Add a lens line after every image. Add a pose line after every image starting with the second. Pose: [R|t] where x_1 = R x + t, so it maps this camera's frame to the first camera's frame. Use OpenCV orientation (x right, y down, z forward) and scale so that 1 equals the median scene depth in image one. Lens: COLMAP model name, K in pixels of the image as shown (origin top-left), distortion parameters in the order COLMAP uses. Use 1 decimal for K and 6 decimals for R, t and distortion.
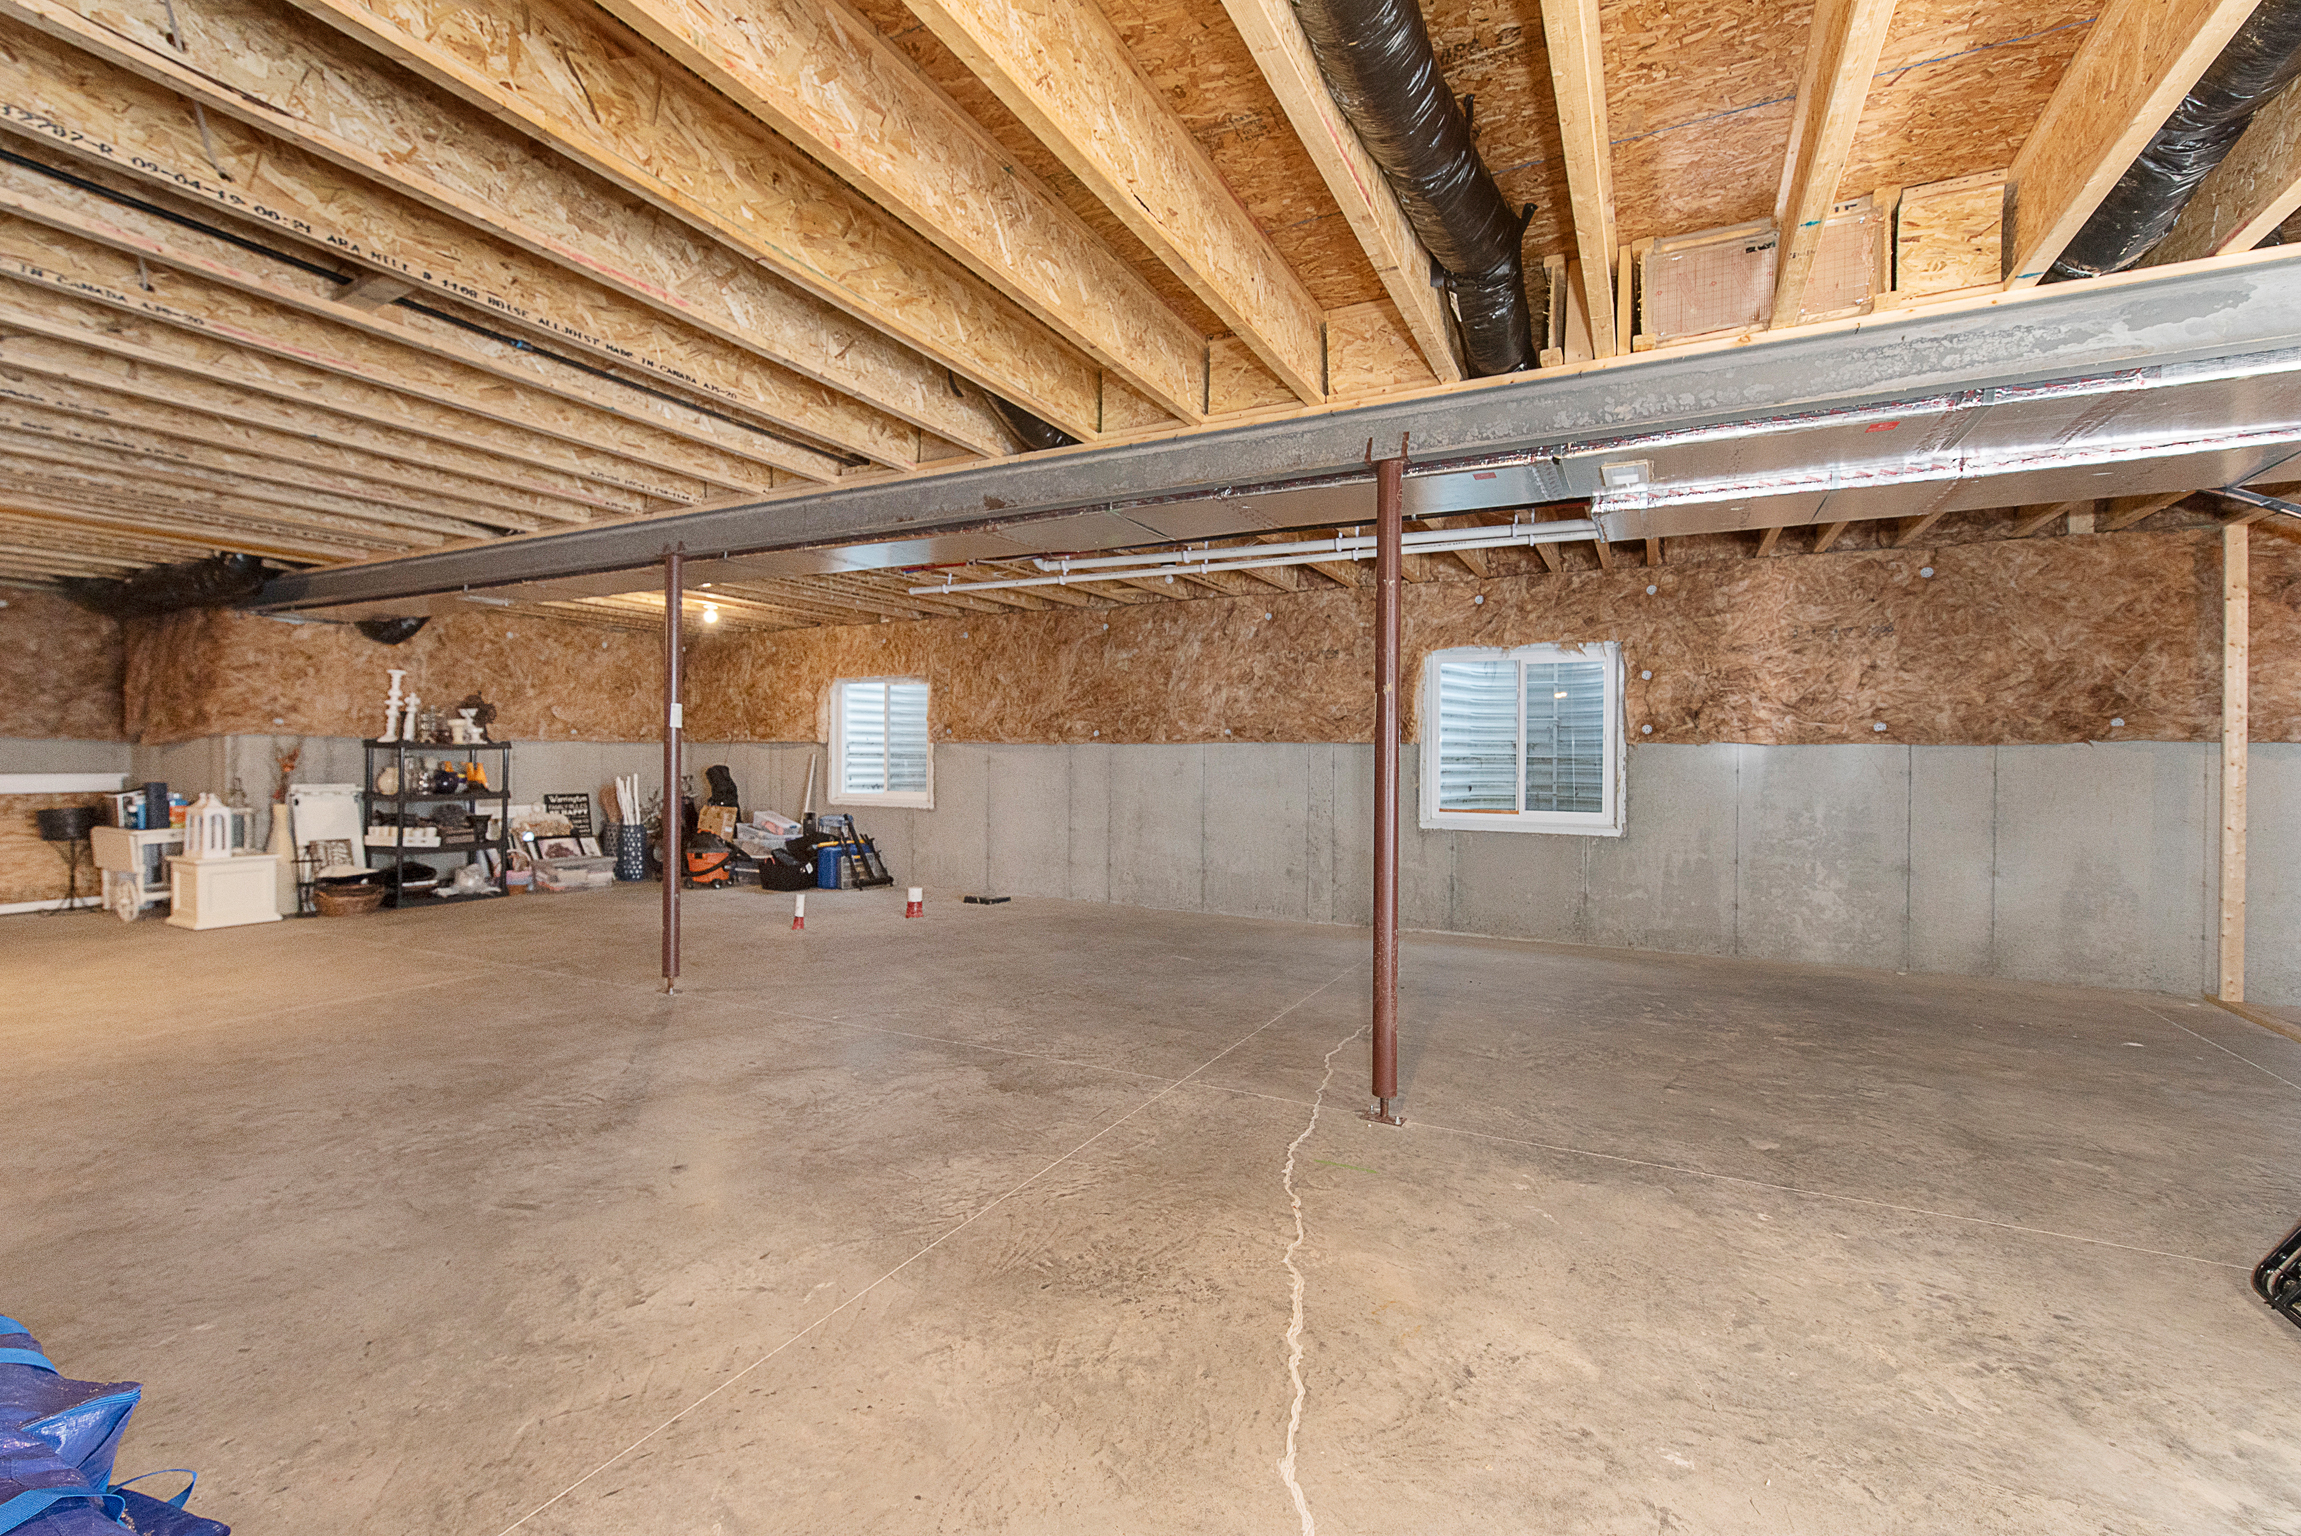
lens RADIAL K [[975.5, 0, 1150.5], [0, 975.5, 768.0], [0, 0, 1]] dist [0.002830, 0.000003]
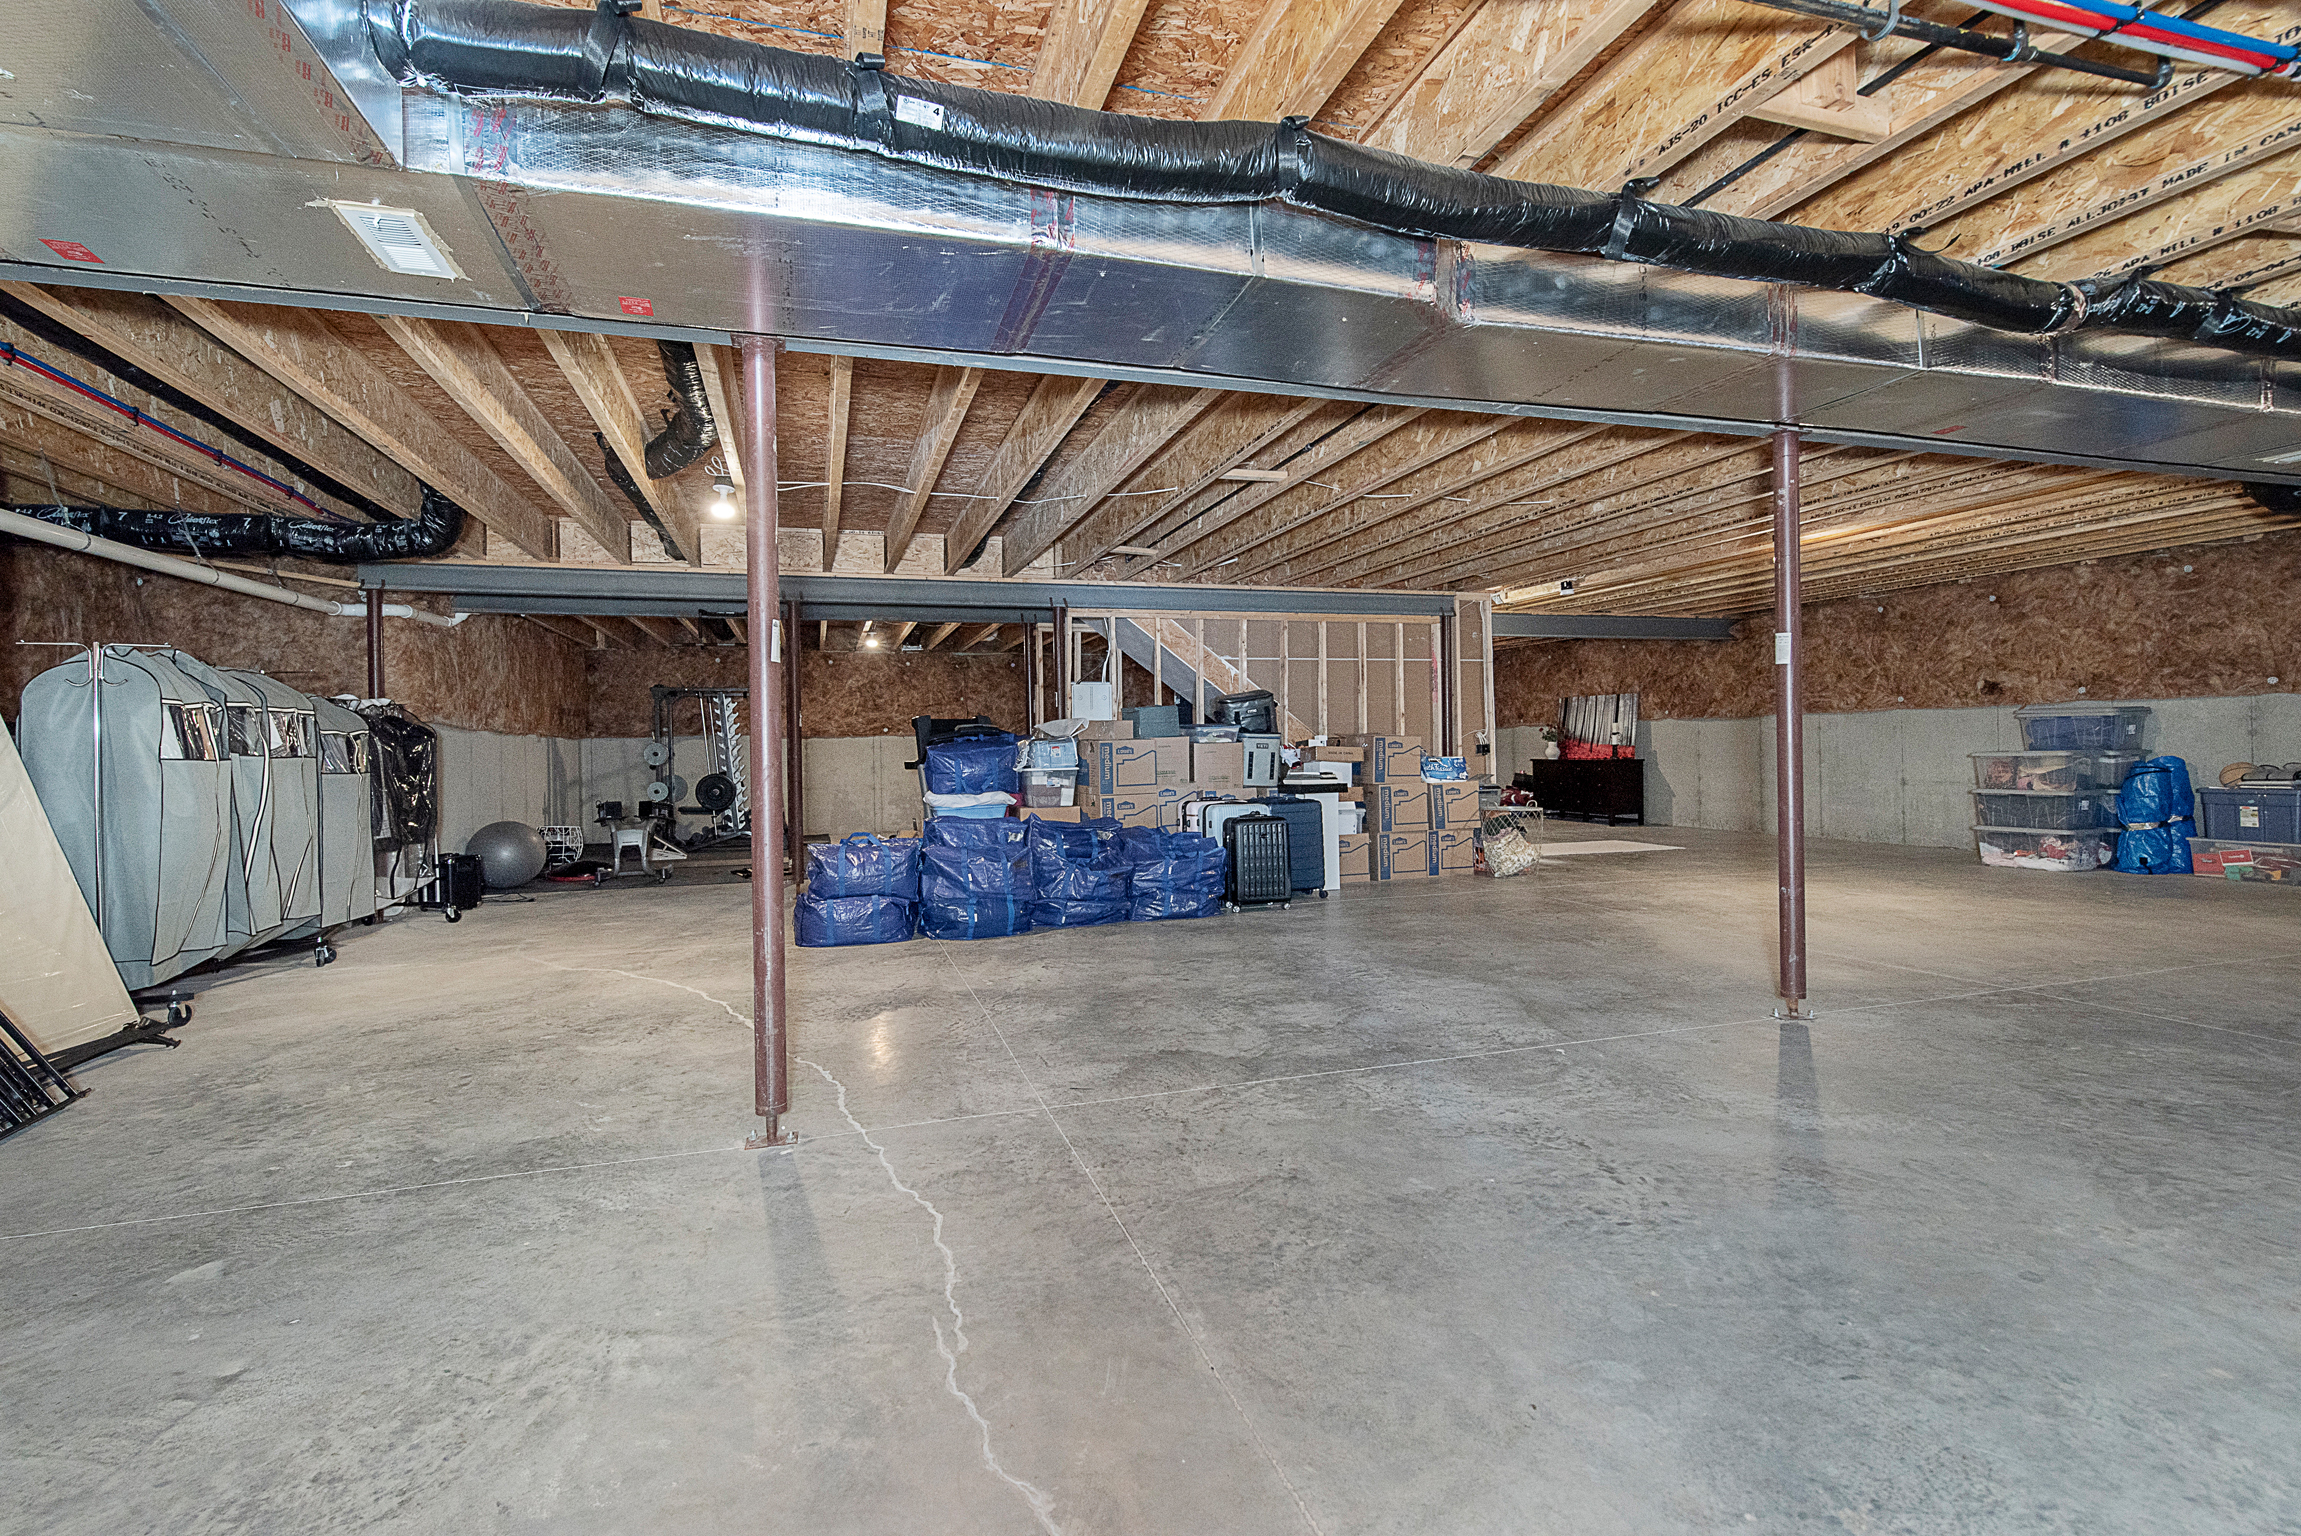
lens RADIAL K [[1047.6, 0, 1154.6], [0, 1047.6, 746.1], [0, 0, 1]] dist [0.001482, -0.000102]
pose [[-0.705307, 0.001955, -0.708899, 0.282502], [0.003546, 0.999993, -0.000771, 0.013731], [0.708893, -0.003057, -0.705310, 0.821785]]
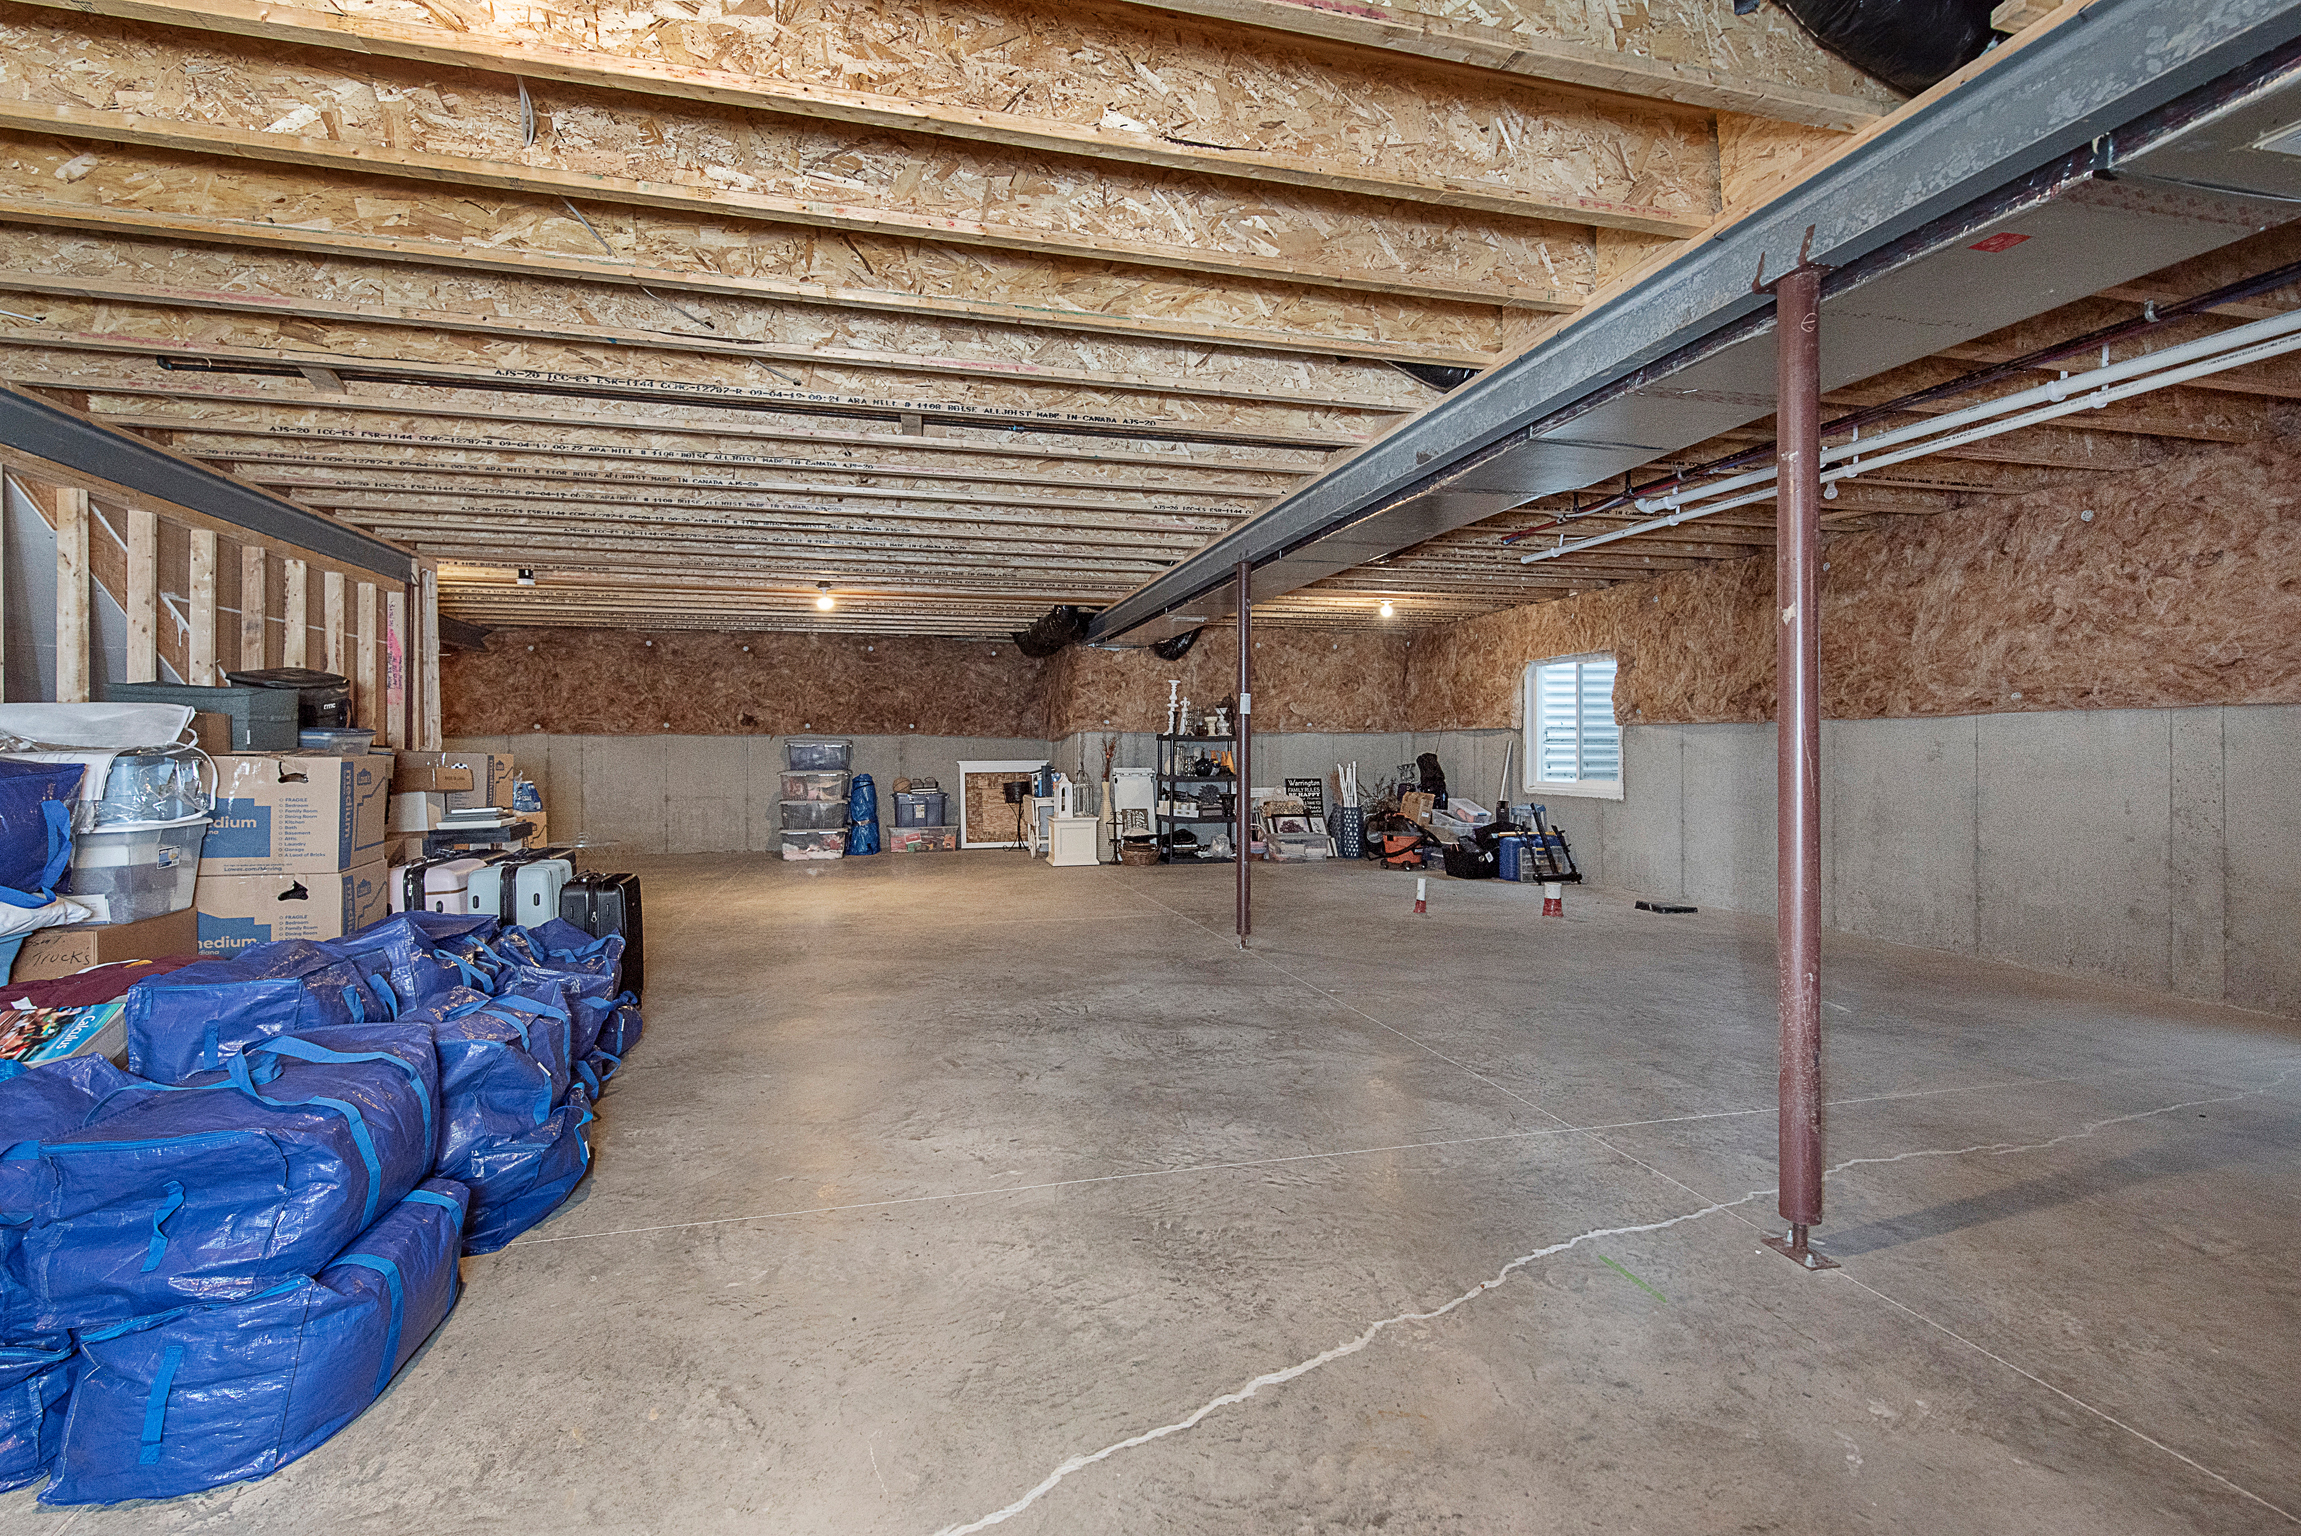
lens RADIAL K [[1002.7, 0, 1144.9], [0, 1002.7, 753.5], [0, 0, 1]] dist [-0.000082, -0.000633]
pose [[0.668736, -0.006411, -0.743473, 0.201715], [-0.000217, 0.999961, -0.008817, 0.009630], [0.743500, 0.006057, 0.668708, 0.089770]]
